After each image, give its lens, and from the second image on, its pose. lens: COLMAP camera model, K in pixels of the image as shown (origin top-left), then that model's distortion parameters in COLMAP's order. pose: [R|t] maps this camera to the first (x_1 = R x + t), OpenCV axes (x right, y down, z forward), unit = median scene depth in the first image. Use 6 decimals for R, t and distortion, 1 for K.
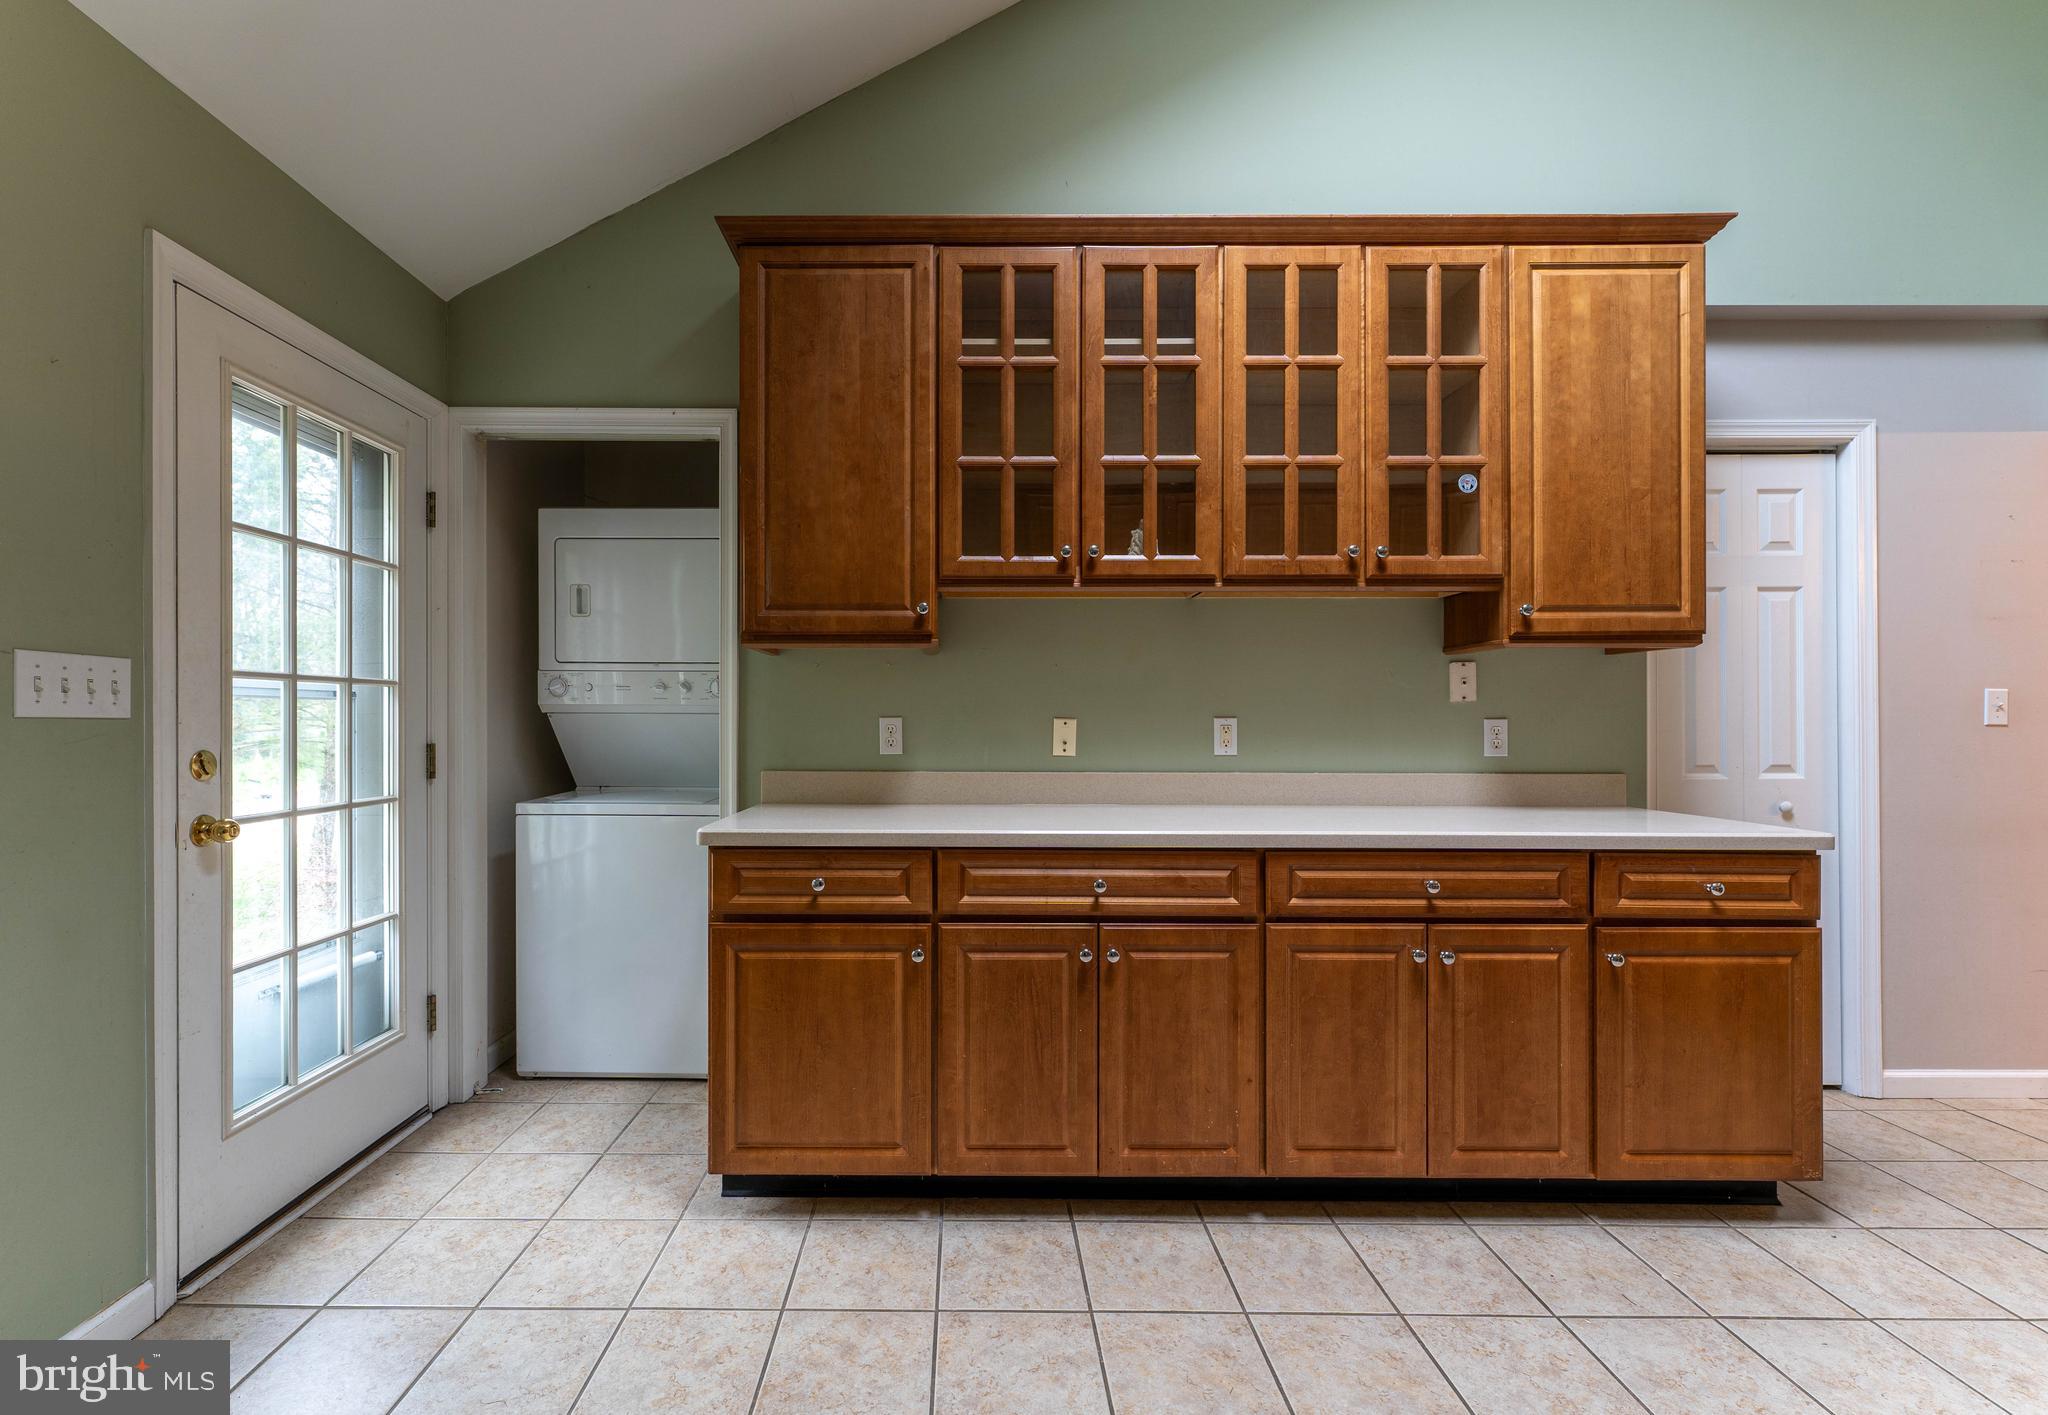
lens RADIAL K [[900.4, 0, 1020.7], [0, 900.4, 717.8], [0, 0, 1]] dist [-0.000209, 0.000003]
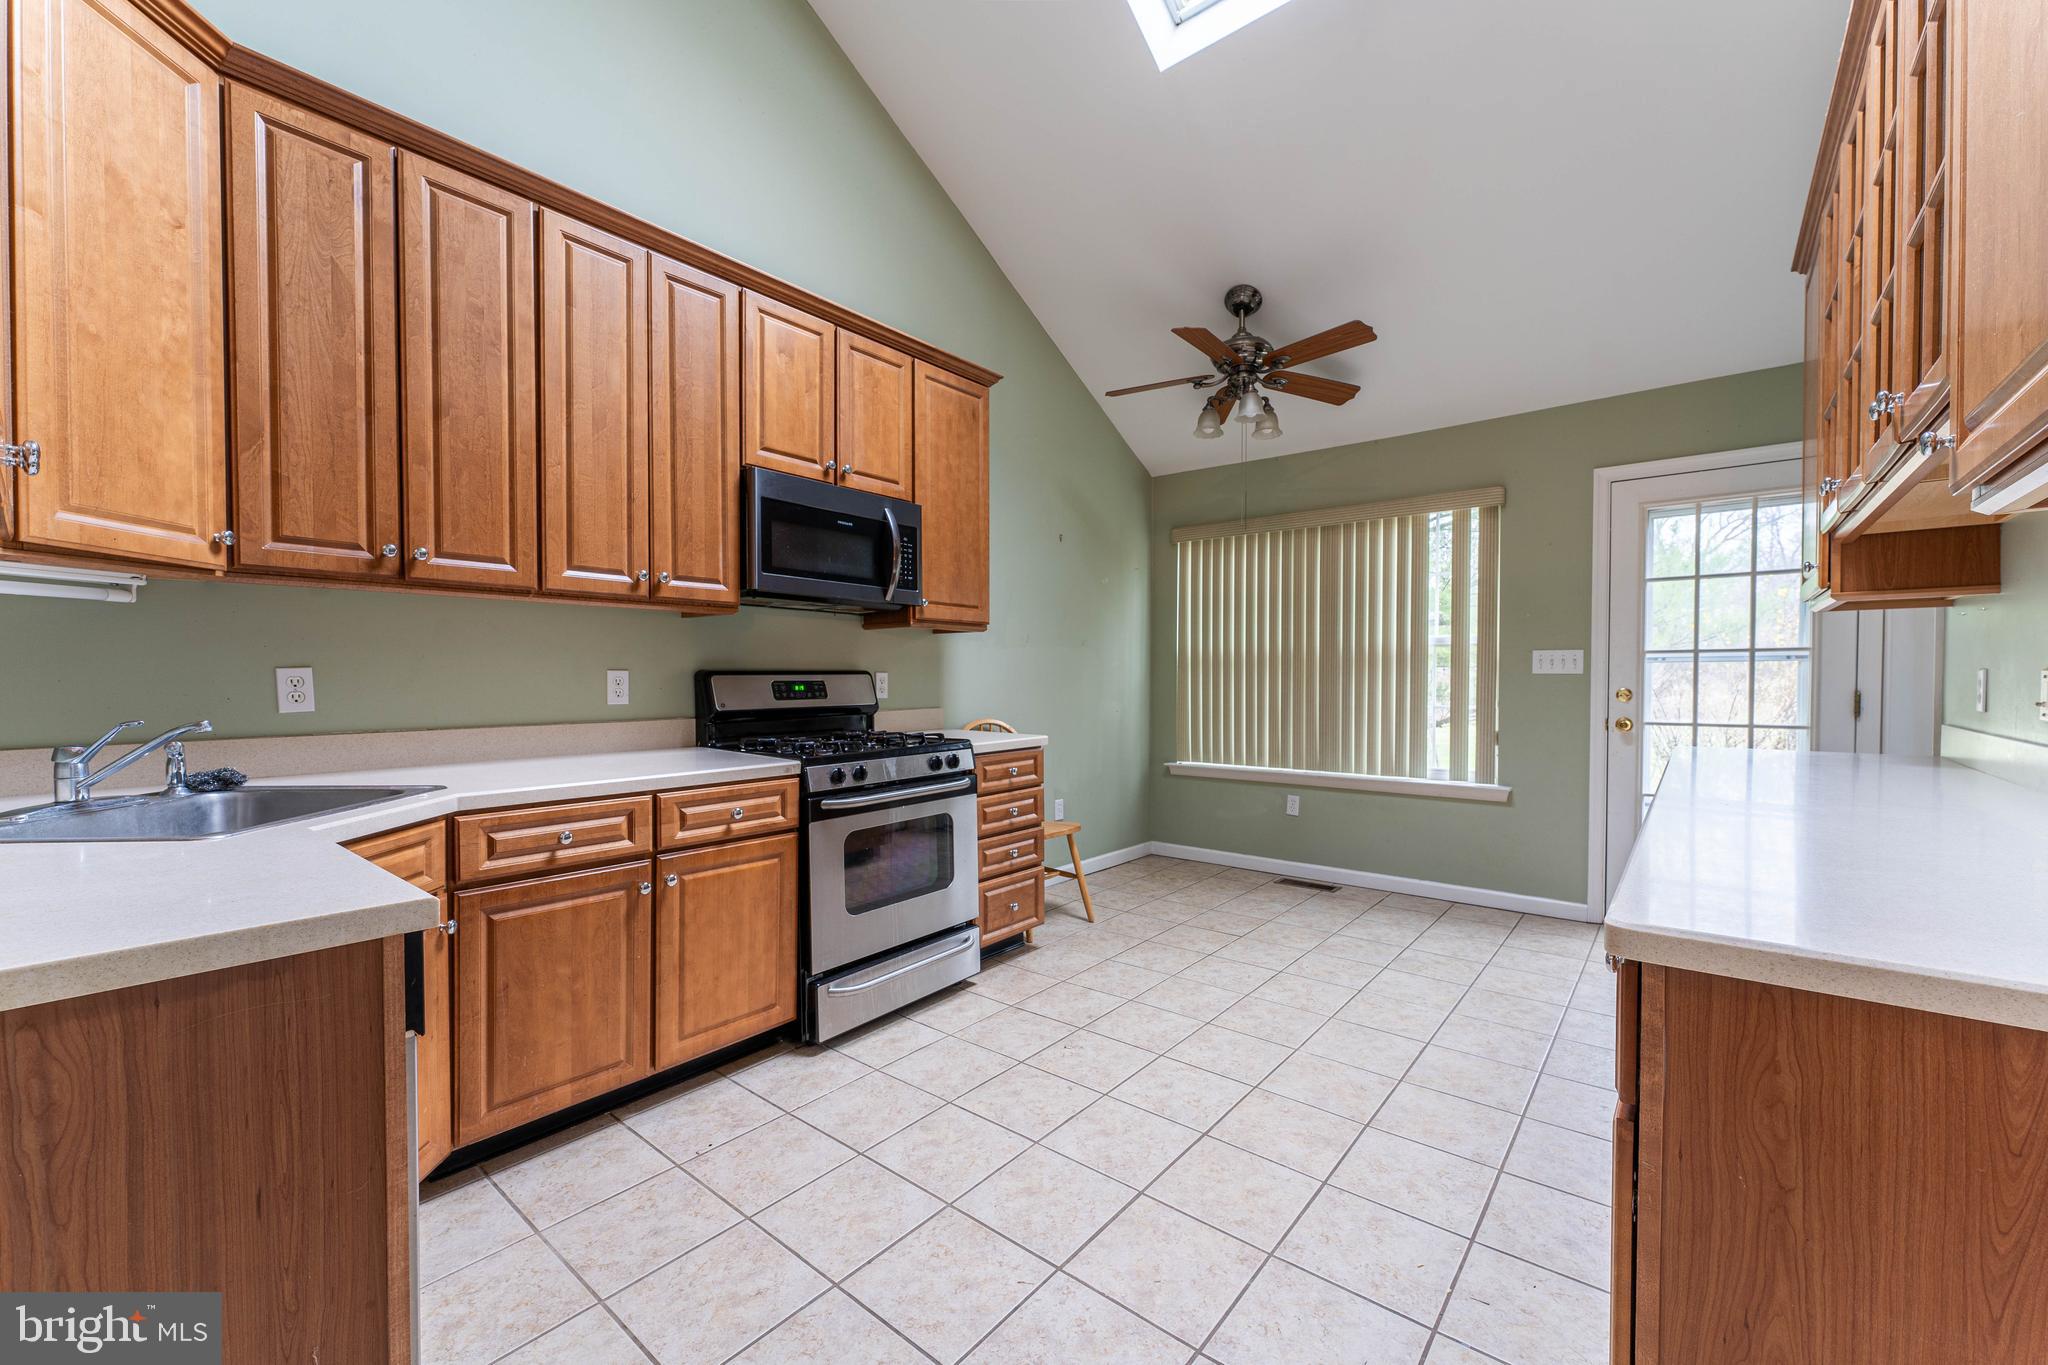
lens RADIAL K [[819.4, 0, 1023.3], [0, 819.4, 694.0], [0, 0, 1]] dist [0.000251, 0.000011]
pose [[-0.634932, 0.017102, -0.772378, 1.250703], [0.002883, 0.999800, 0.019768, 0.005197], [0.772562, 0.010324, -0.634855, 0.900545]]
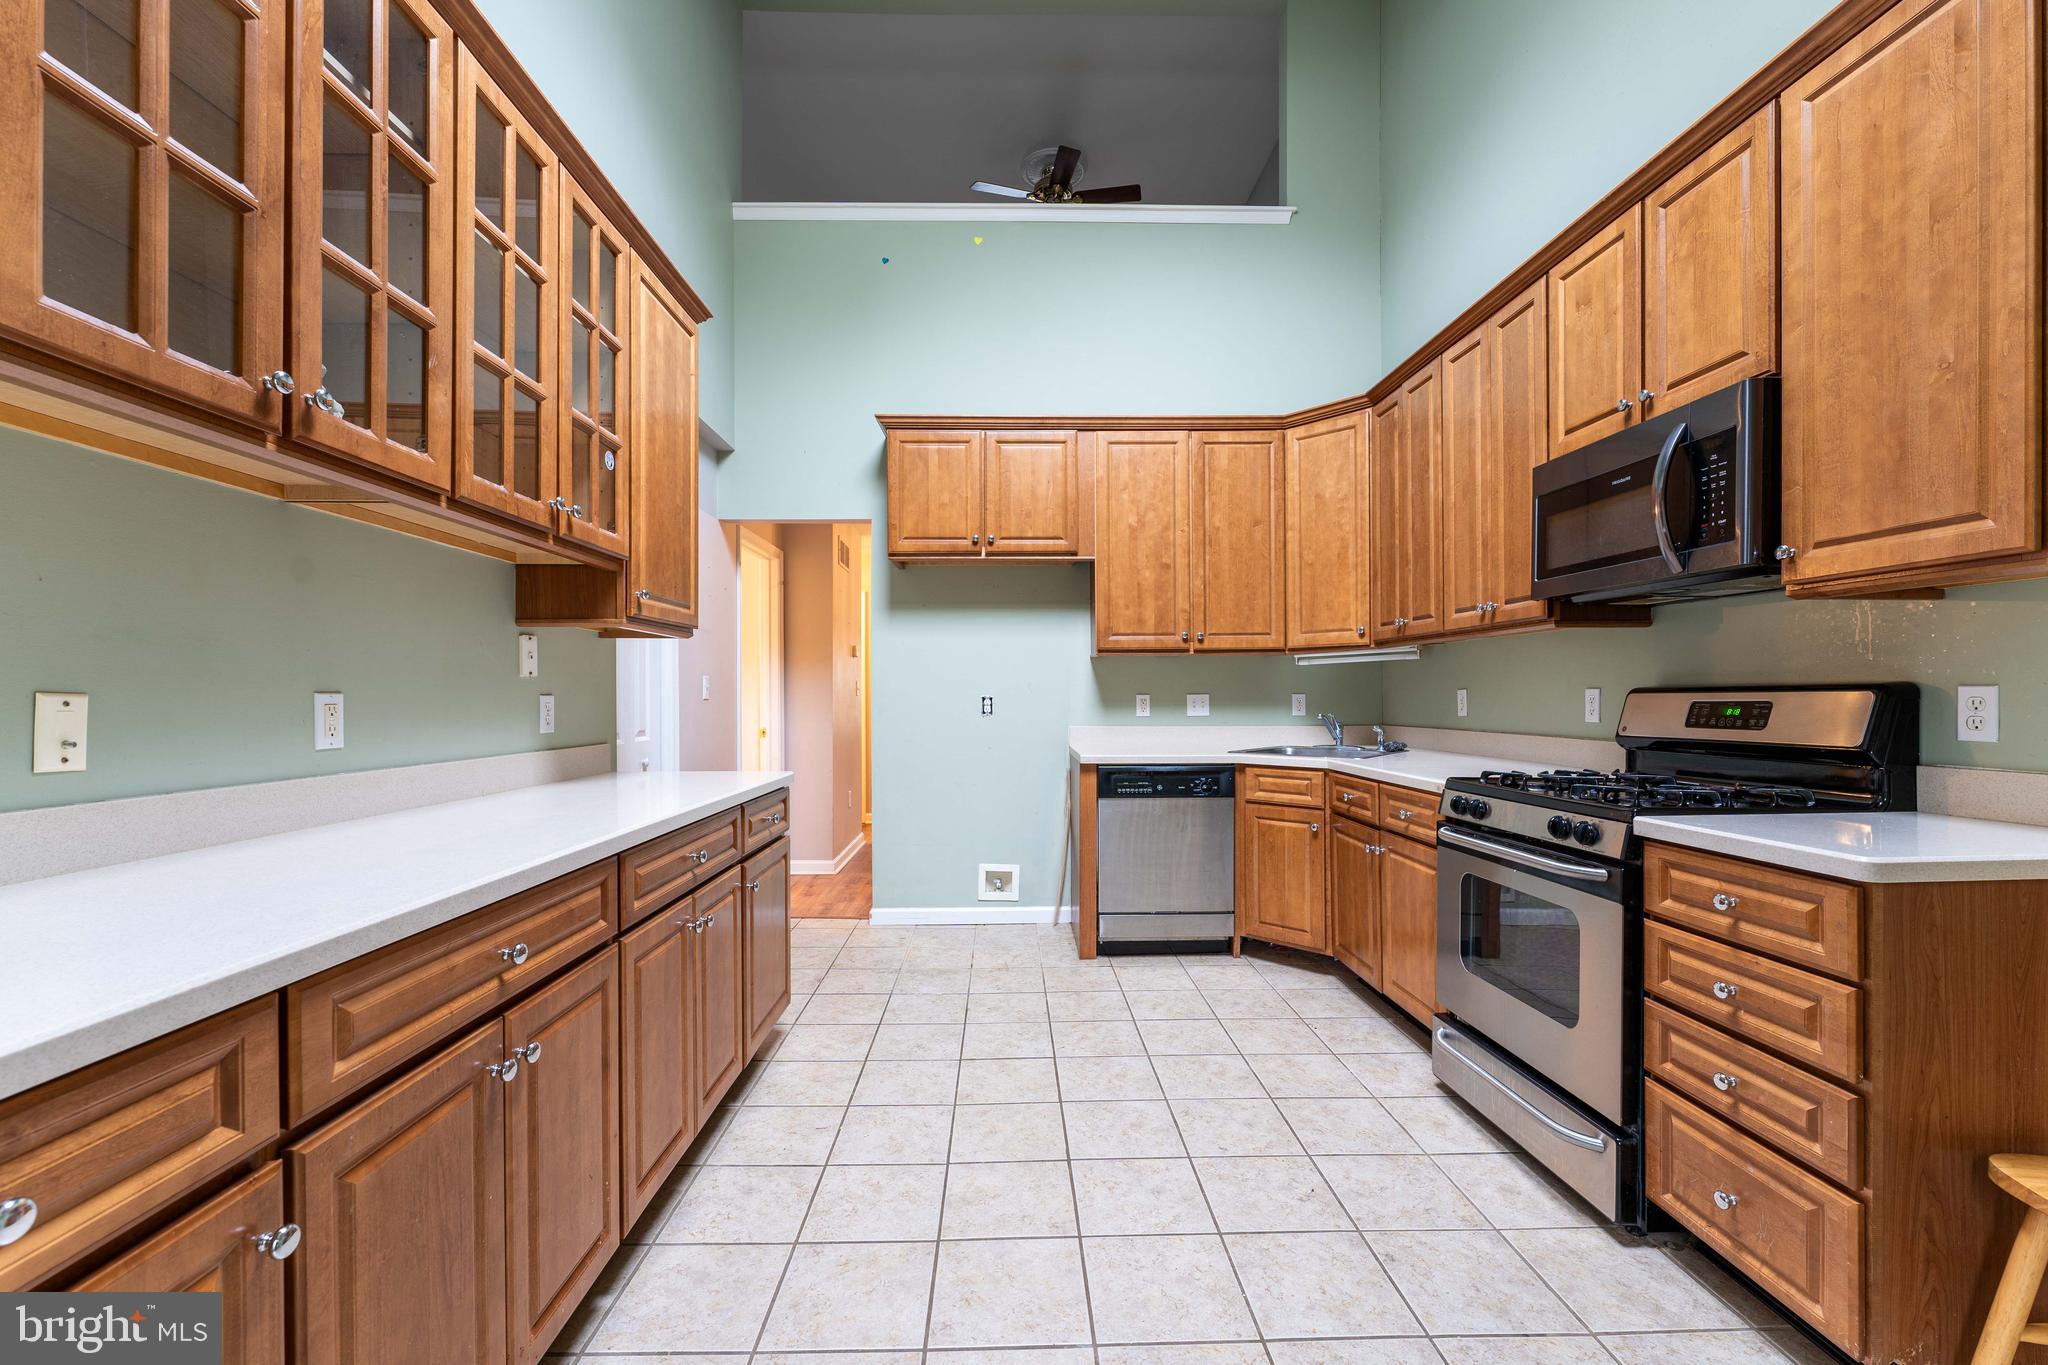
lens RADIAL K [[840.2, 0, 1021.6], [0, 840.2, 688.2], [0, 0, 1]] dist [-0.018588, 0.000010]
pose [[-0.026299, 0.008293, 0.999620, -0.446943], [0.000689, 0.999966, -0.008278, 0.001910], [-0.999654, 0.000471, -0.026304, 0.567537]]
